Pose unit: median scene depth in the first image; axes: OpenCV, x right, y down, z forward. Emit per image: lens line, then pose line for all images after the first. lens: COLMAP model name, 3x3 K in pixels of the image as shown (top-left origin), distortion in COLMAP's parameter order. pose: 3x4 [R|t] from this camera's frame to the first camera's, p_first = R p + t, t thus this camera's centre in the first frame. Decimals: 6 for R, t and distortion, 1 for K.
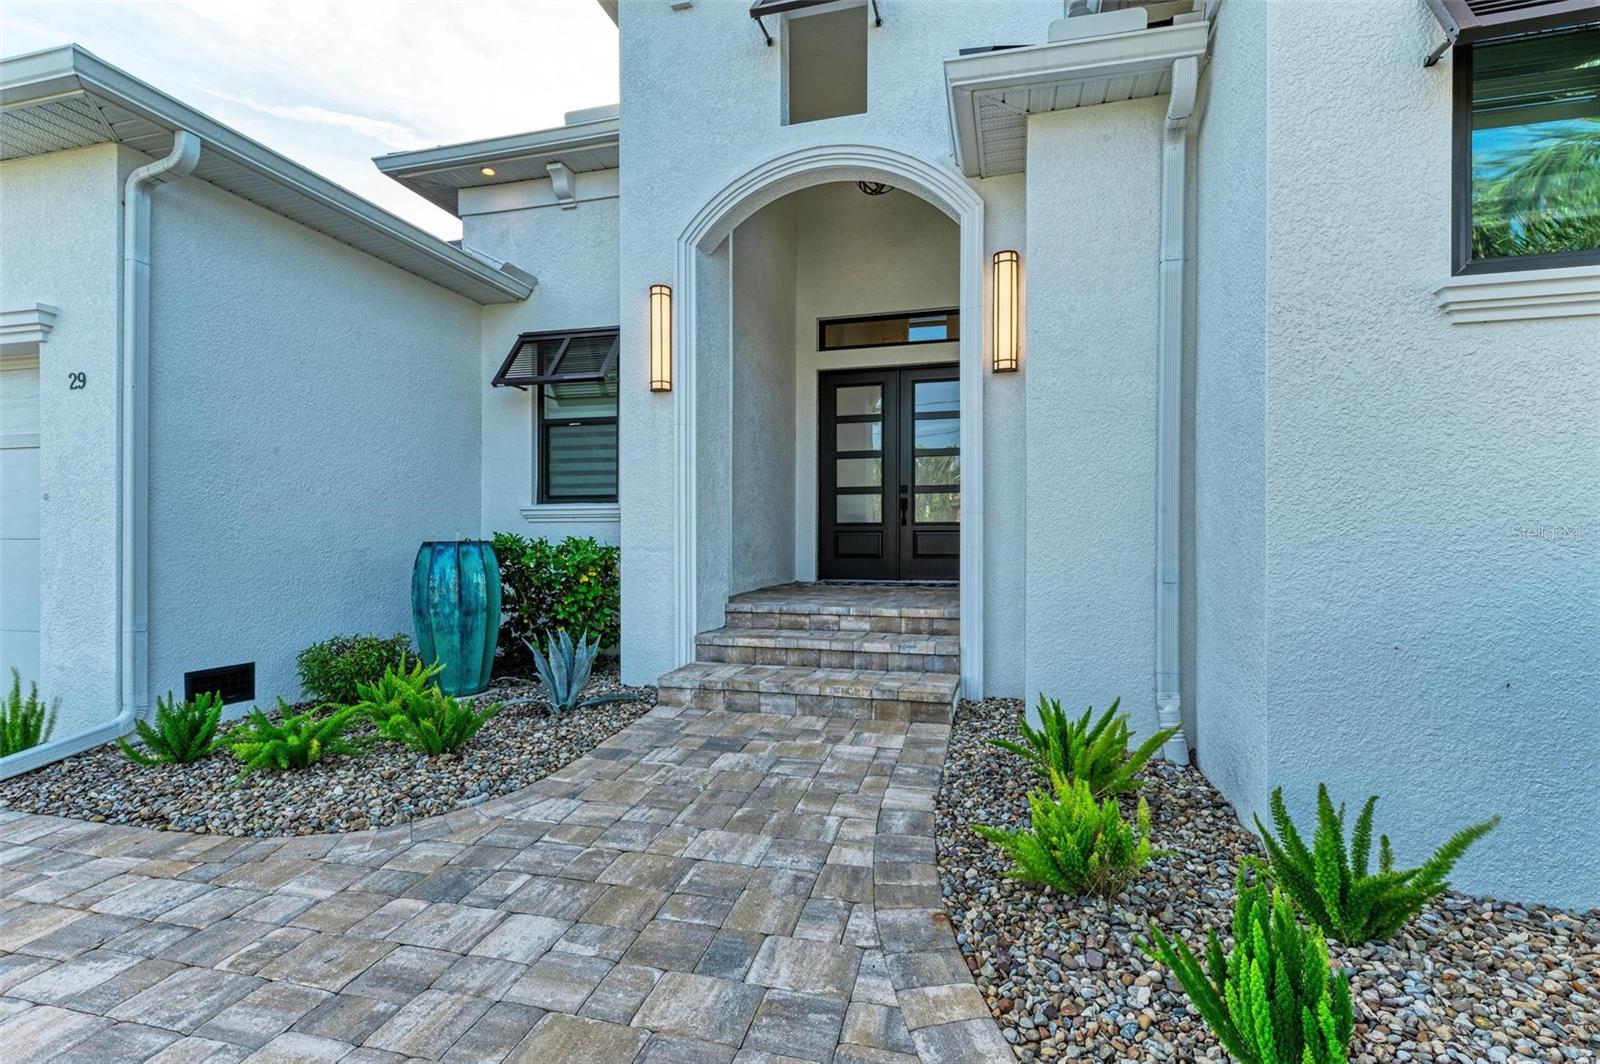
lens RADIAL K [[737.9, 0, 800.0], [0, 737.9, 532.0], [0, 0, 1]] dist [0.000549, 0.000004]
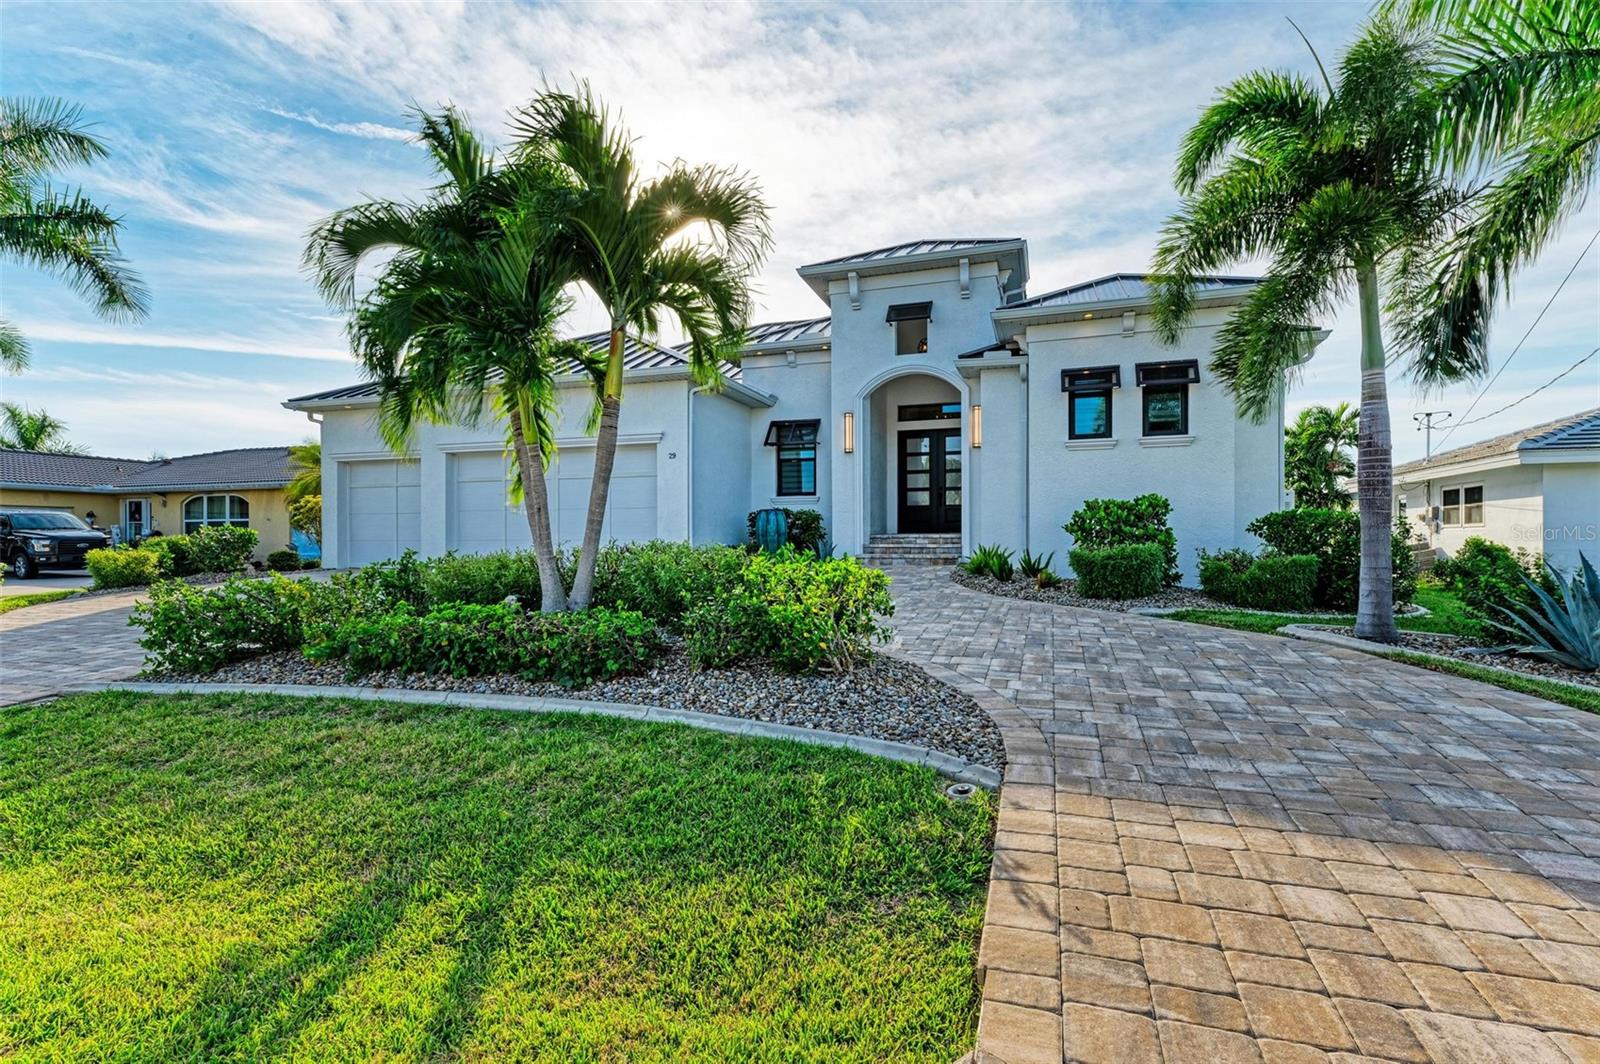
lens RADIAL K [[737.9, 0, 800.0], [0, 737.9, 532.0], [0, 0, 1]] dist [0.000549, 0.000004]
pose [[0.998926, -0.001144, -0.046322, -0.183315], [0.001320, 0.999992, 0.003759, 0.063834], [0.046317, -0.003816, 0.998919, -1.269250]]
